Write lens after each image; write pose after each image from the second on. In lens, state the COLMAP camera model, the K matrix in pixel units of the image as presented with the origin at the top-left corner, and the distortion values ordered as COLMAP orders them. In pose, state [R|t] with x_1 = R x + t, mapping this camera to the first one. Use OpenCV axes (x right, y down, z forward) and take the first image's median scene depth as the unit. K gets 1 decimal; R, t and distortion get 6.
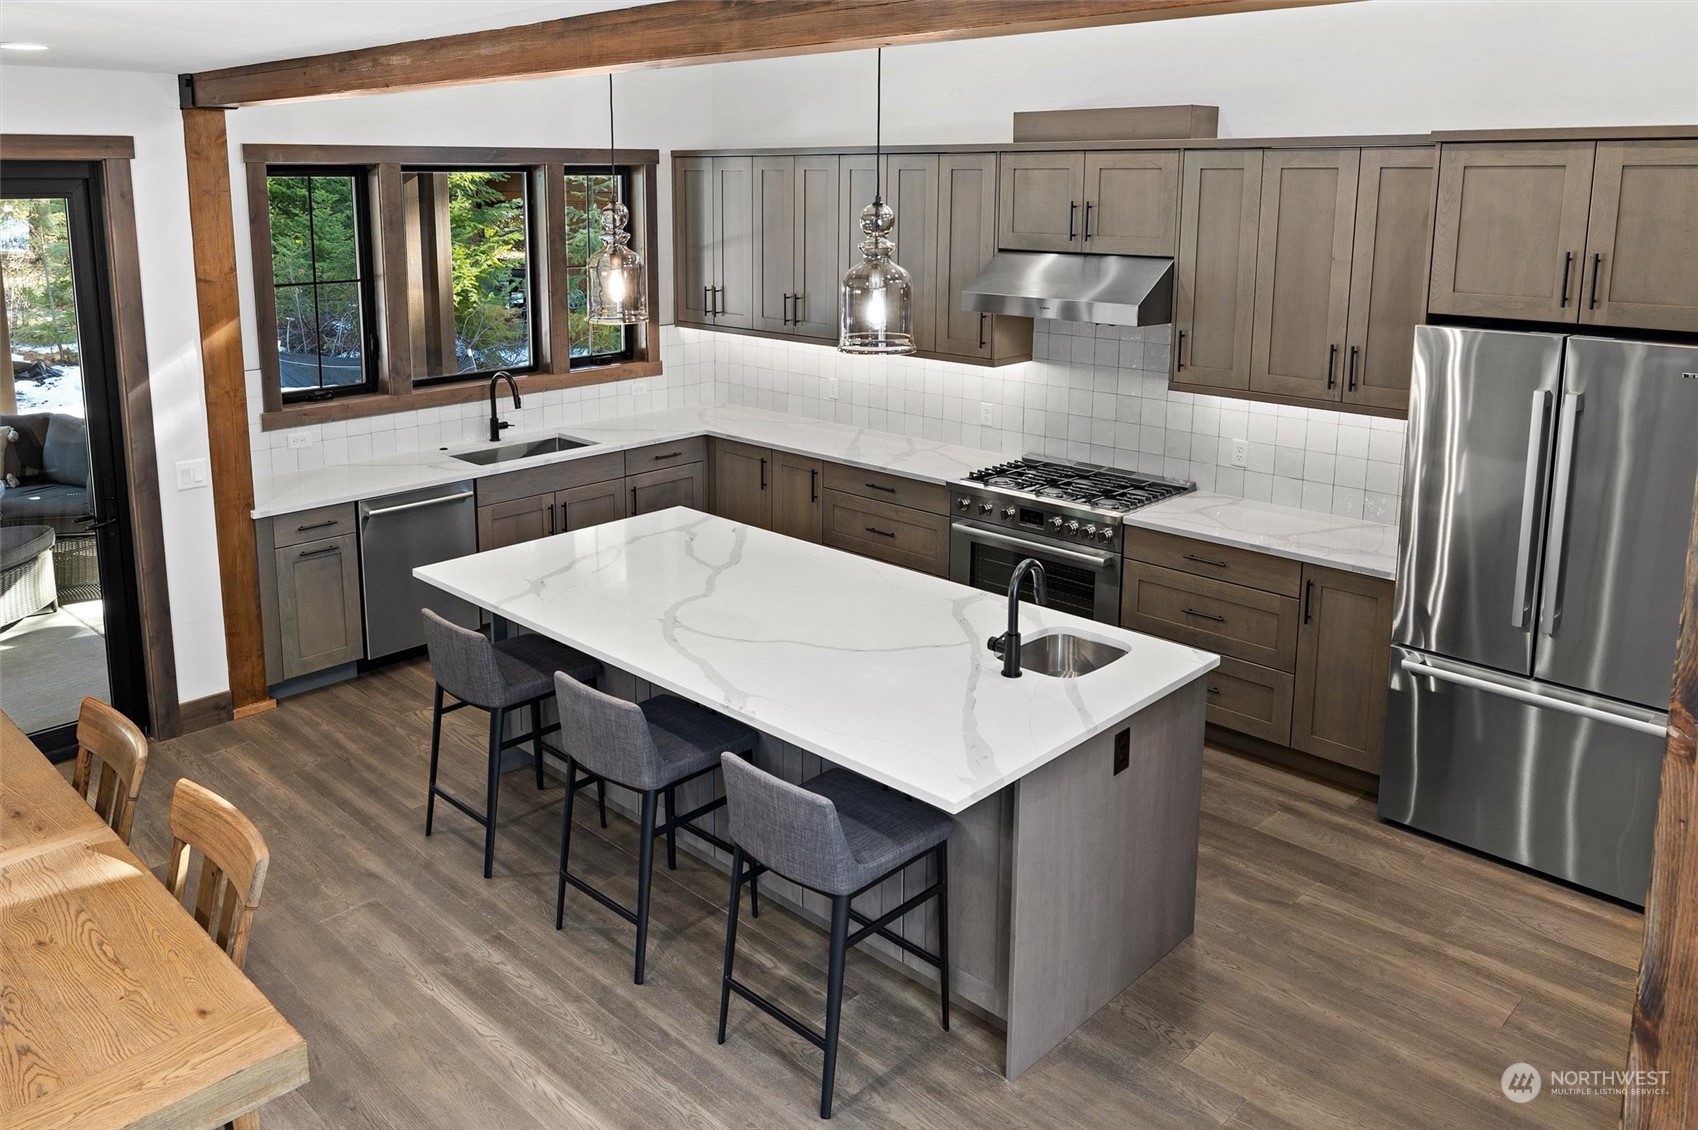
lens RADIAL K [[1267.1, 0, 846.3], [0, 1267.1, 400.7], [0, 0, 1]] dist [-0.002630, 0.002093]
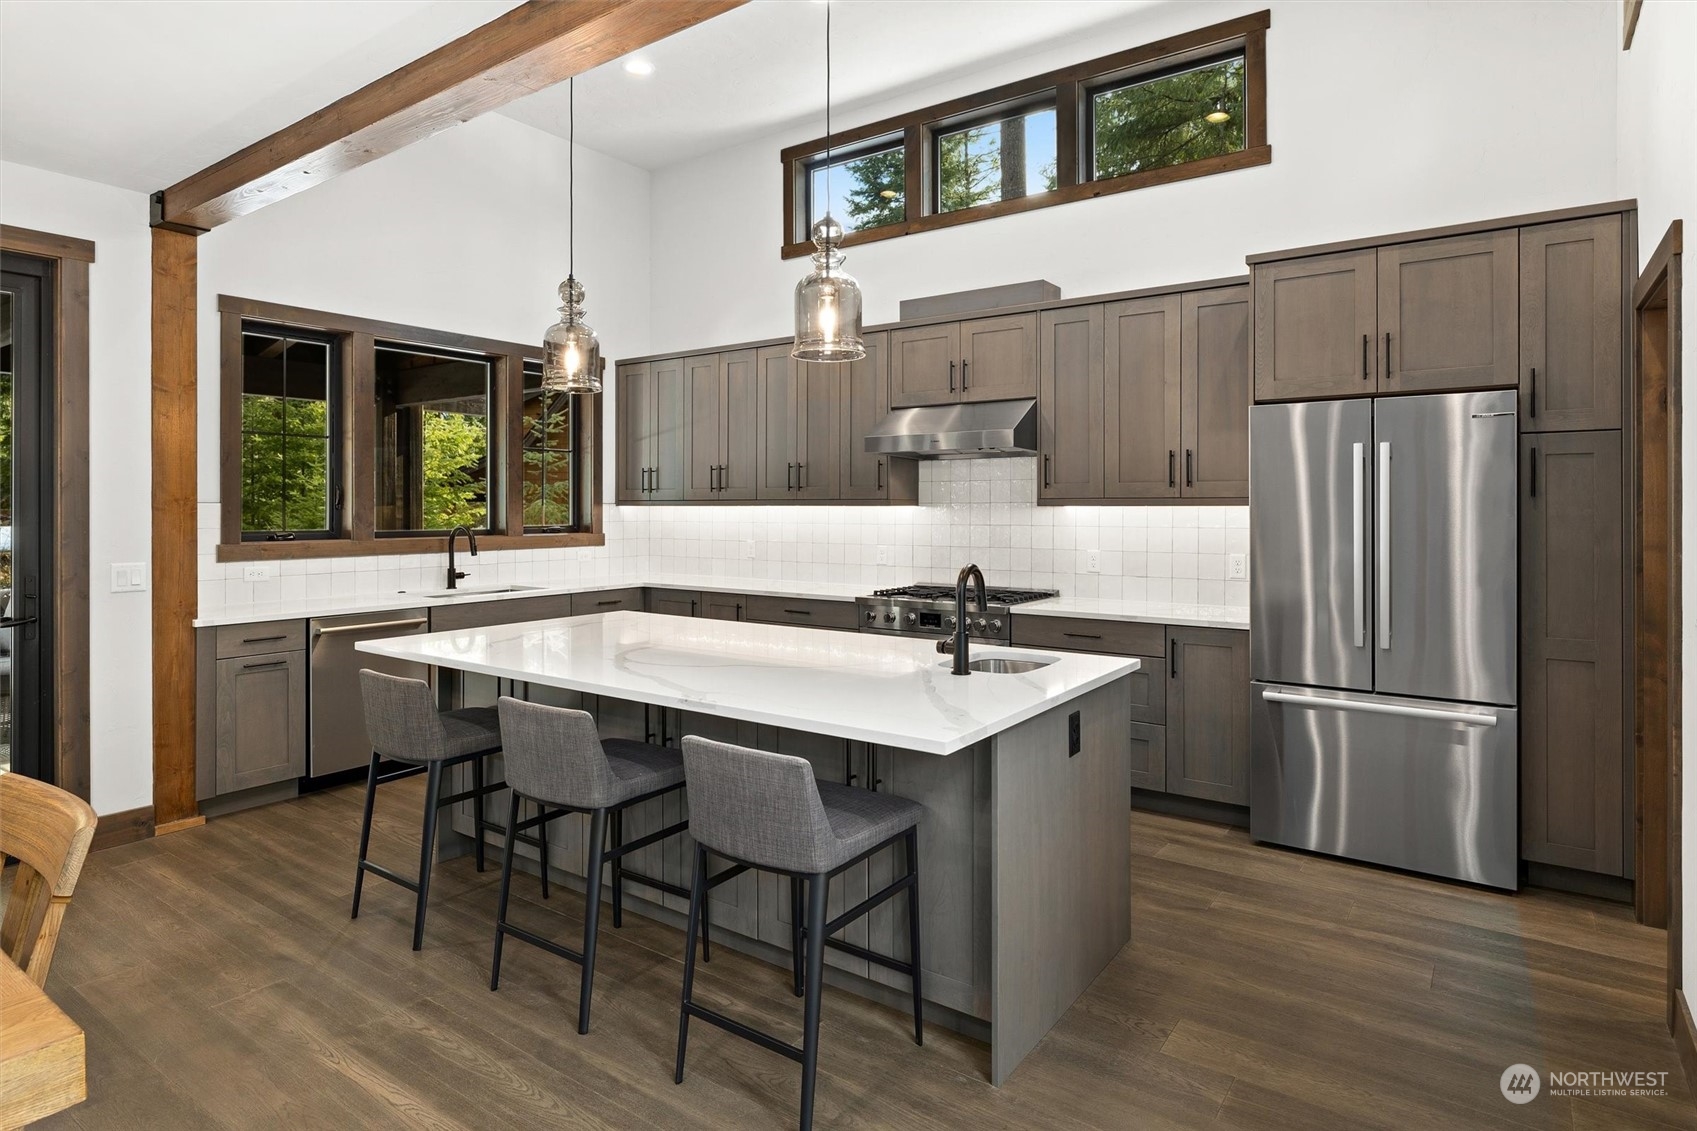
lens RADIAL K [[905.9, 0, 884.0], [0, 905.9, 505.1], [0, 0, 1]] dist [-0.002404, 0.000270]
pose [[0.986401, -0.008577, 0.164134, -0.045573], [0.037317, 0.984244, -0.172830, 0.175876], [-0.160066, 0.176605, 0.971179, 0.223387]]
